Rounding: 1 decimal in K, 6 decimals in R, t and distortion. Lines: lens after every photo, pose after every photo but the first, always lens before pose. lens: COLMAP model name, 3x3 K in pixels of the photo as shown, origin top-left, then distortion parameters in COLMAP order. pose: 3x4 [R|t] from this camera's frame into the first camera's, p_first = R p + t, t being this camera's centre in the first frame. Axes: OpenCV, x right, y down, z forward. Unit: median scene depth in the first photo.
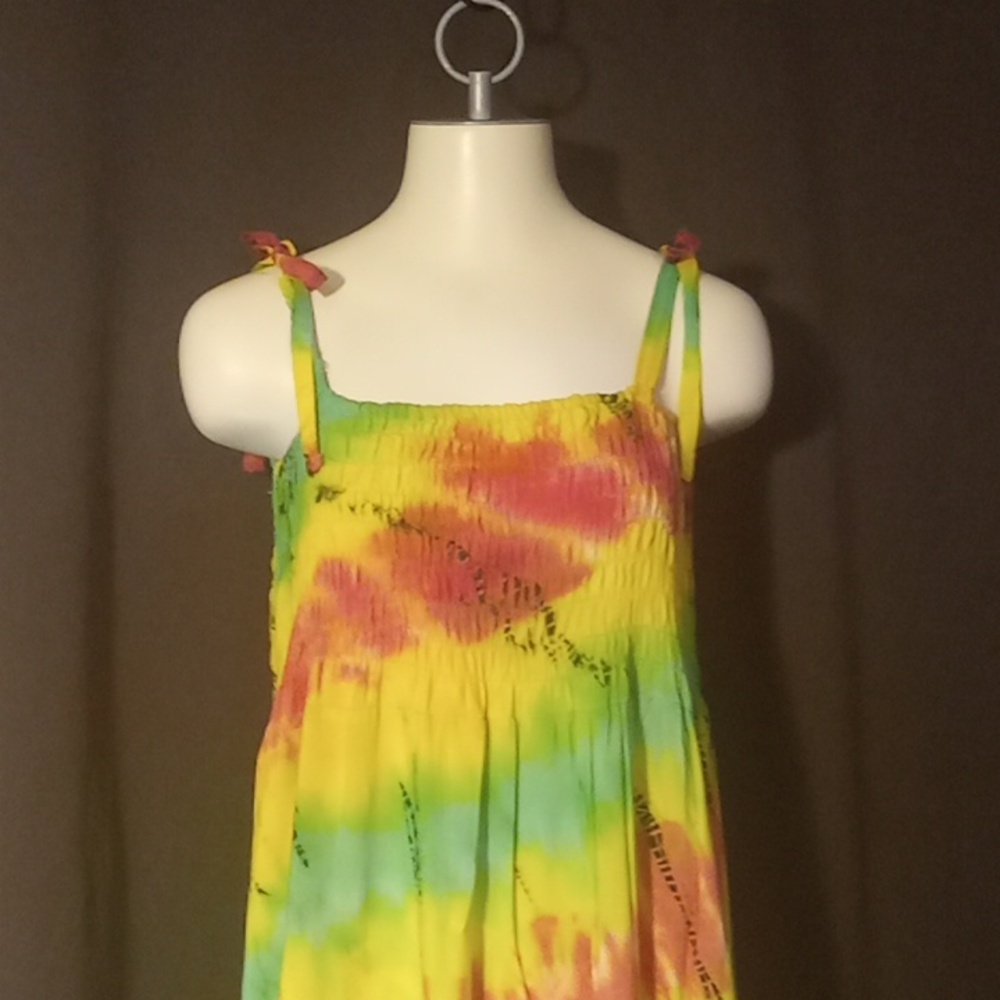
lens RADIAL K [[1677.1, 0, 505.4], [0, 1677.1, 500.6], [0, 0, 1]] dist [-0.028082, 0.000000]
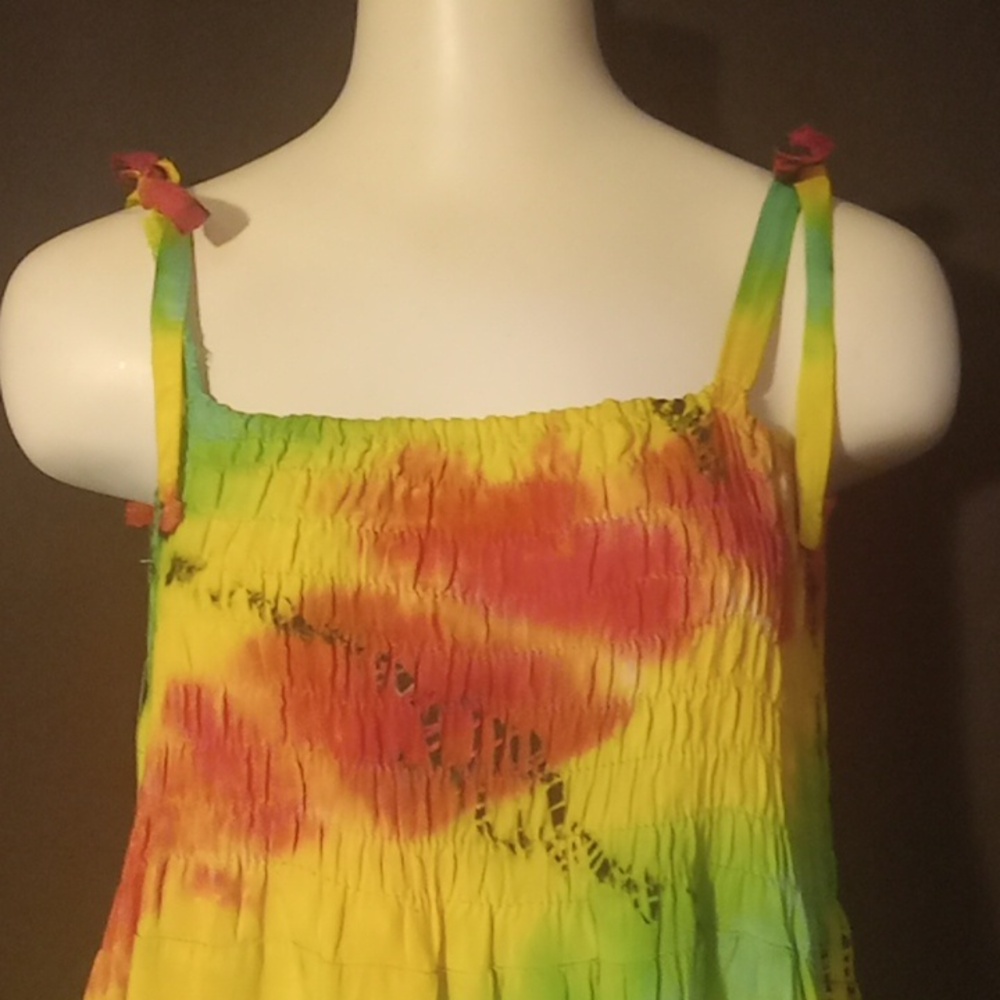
lens RADIAL K [[1677.1, 0, 502.0], [0, 1677.1, 496.5], [0, 0, 1]] dist [-0.028082, 0.000000]
pose [[0.993763, 0.001246, -0.111504, 0.070509], [-0.003854, 0.999724, -0.023174, -0.016721], [0.111444, 0.023459, 0.993494, 0.429699]]
